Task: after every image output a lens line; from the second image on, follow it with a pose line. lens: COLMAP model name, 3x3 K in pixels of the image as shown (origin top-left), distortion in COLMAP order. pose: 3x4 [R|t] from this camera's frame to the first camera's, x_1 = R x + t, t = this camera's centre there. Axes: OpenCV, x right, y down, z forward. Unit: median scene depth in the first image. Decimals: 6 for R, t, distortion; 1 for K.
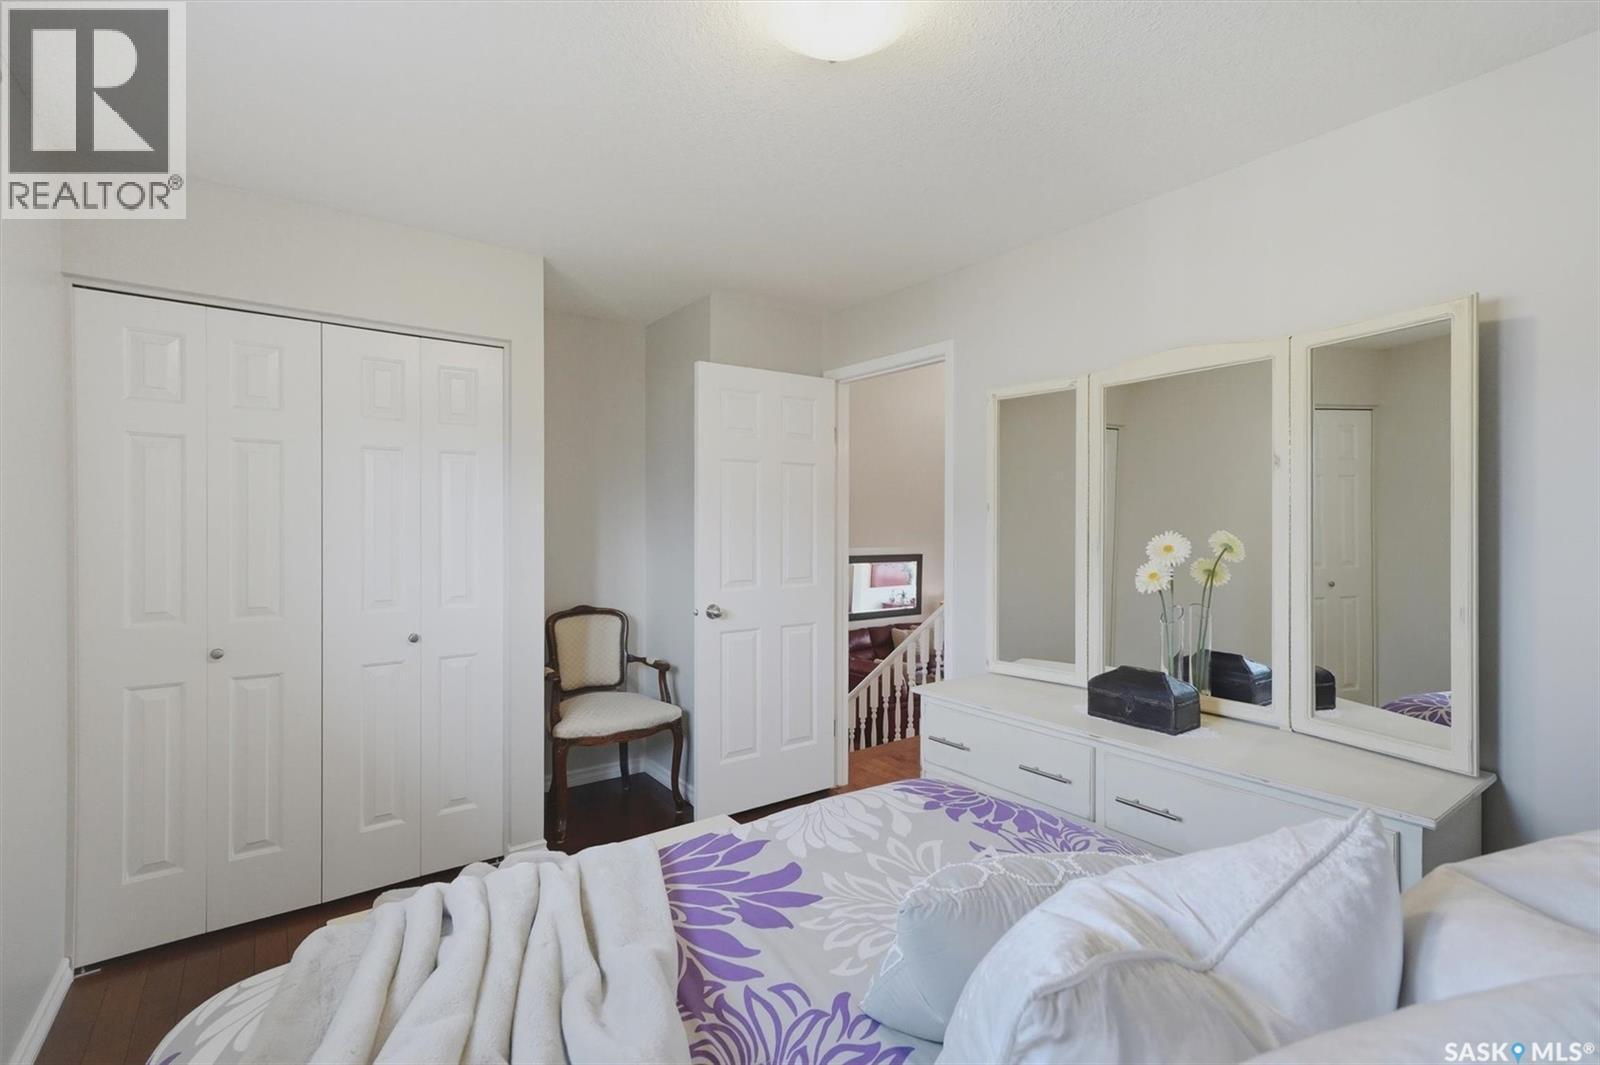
lens RADIAL K [[711.2, 0, 804.5], [0, 711.2, 533.3], [0, 0, 1]] dist [0.005646, 0.000366]
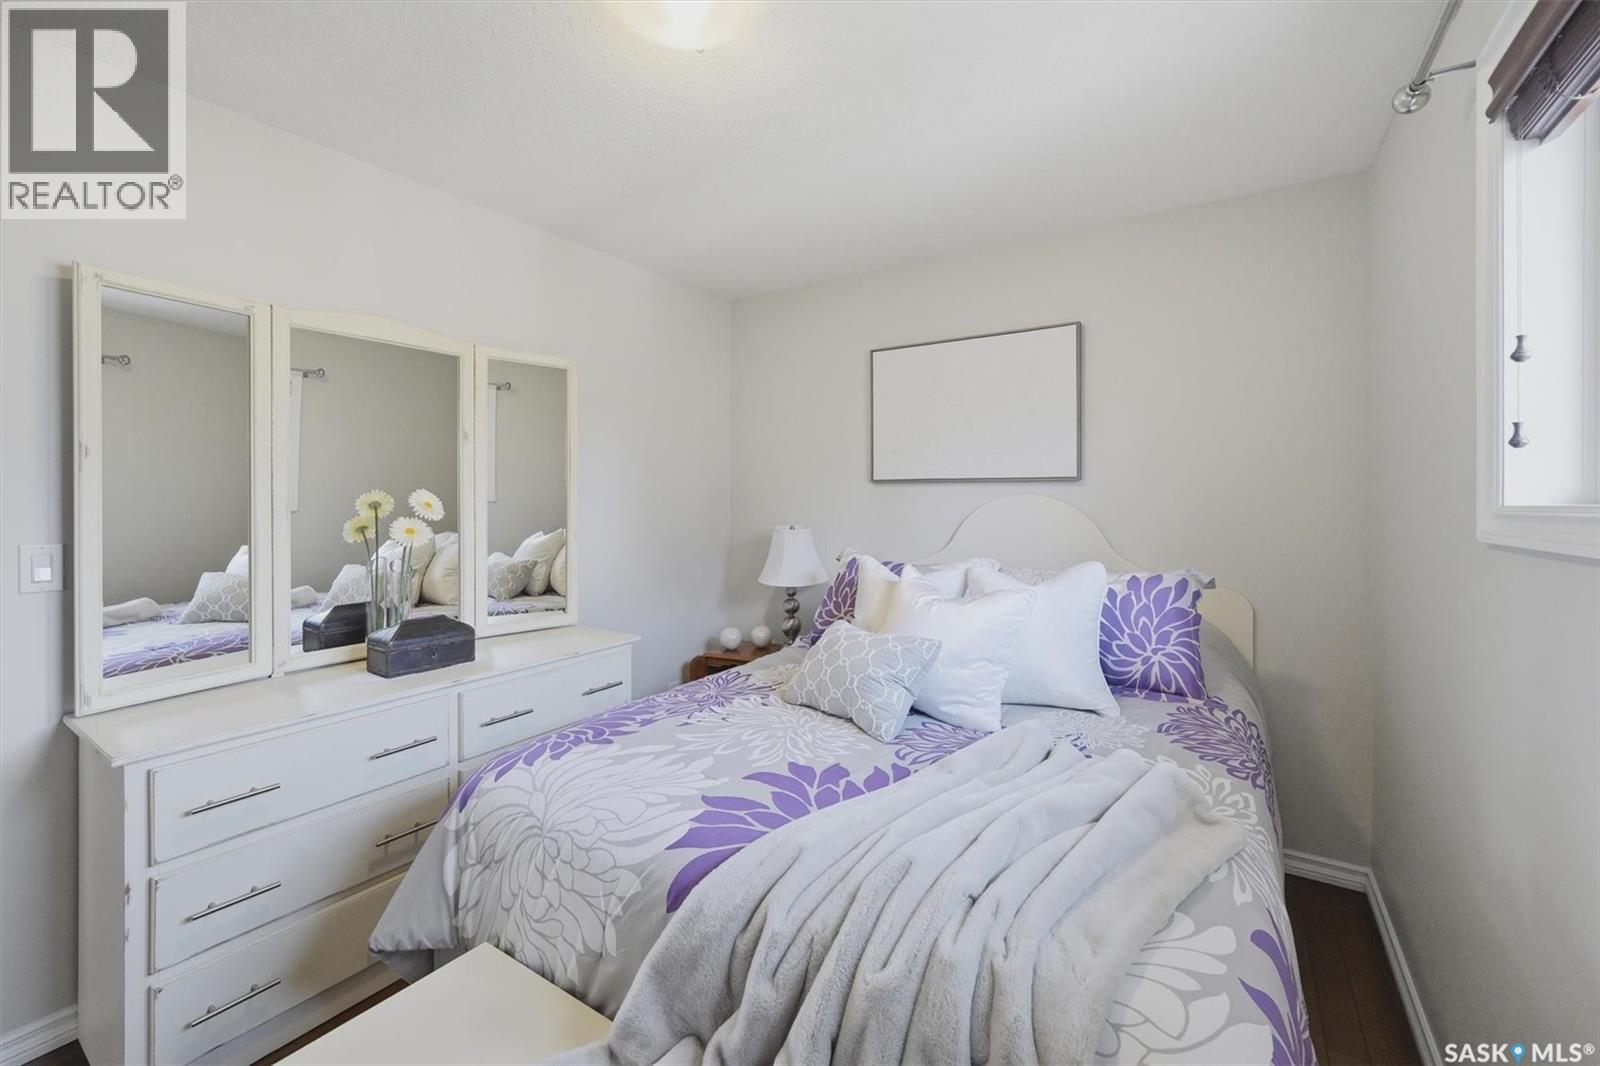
lens RADIAL K [[661.4, 0, 792.2], [0, 661.4, 503.3], [0, 0, 1]] dist [0.000339, 0.000002]
pose [[-0.348711, -0.002327, 0.937227, -0.964116], [0.004740, 0.999980, 0.004247, 0.026089], [-0.937218, 0.005924, -0.348693, 1.225565]]
